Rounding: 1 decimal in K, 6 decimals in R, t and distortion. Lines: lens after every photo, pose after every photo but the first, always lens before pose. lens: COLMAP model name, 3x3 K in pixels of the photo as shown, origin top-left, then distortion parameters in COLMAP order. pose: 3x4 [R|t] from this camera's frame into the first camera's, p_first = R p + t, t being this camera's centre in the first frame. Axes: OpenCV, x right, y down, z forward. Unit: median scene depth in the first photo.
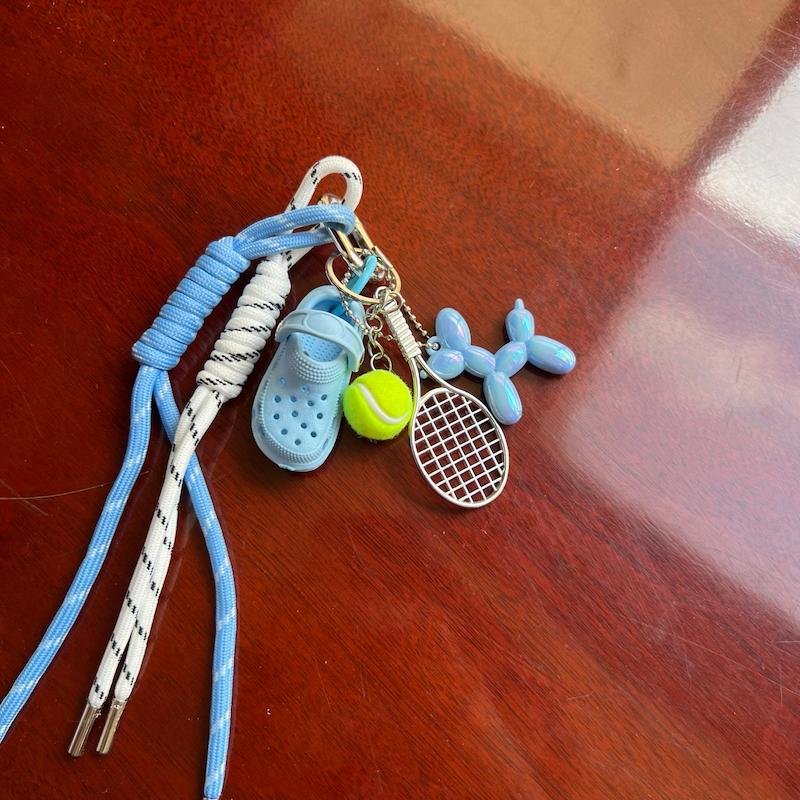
lens RADIAL K [[858.1, 0, 413.7], [0, 858.1, 402.0], [0, 0, 1]] dist [0.087871, -0.209558]
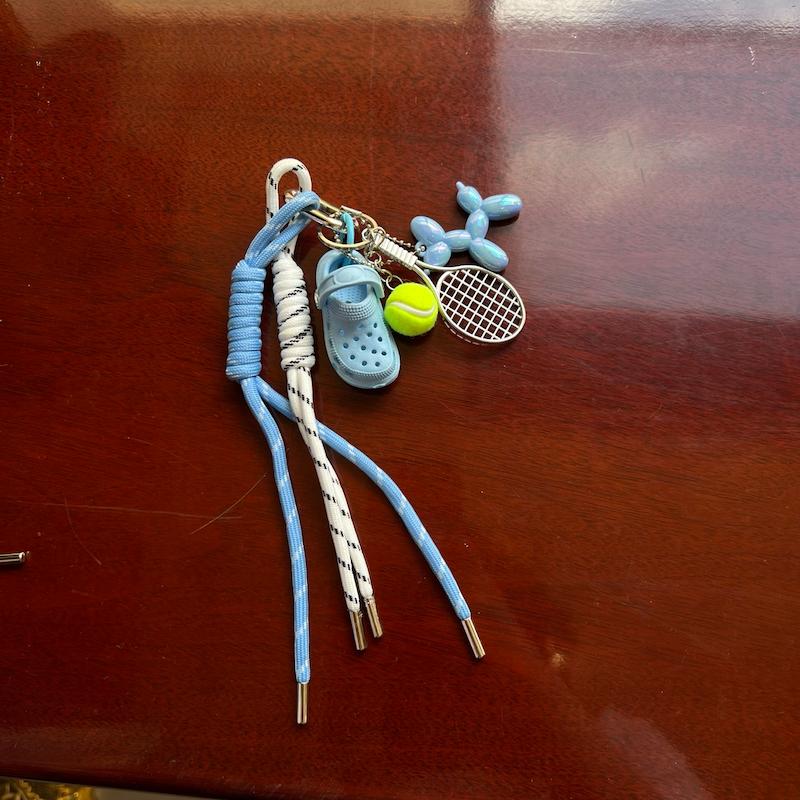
lens RADIAL K [[858.1, 0, 413.7], [0, 858.1, 402.0], [0, 0, 1]] dist [0.087871, -0.209558]
pose [[0.843918, -0.535979, 0.022989, -0.141817], [0.533044, 0.842592, 0.076827, 0.022904], [-0.060548, -0.052582, 0.996779, -0.302715]]
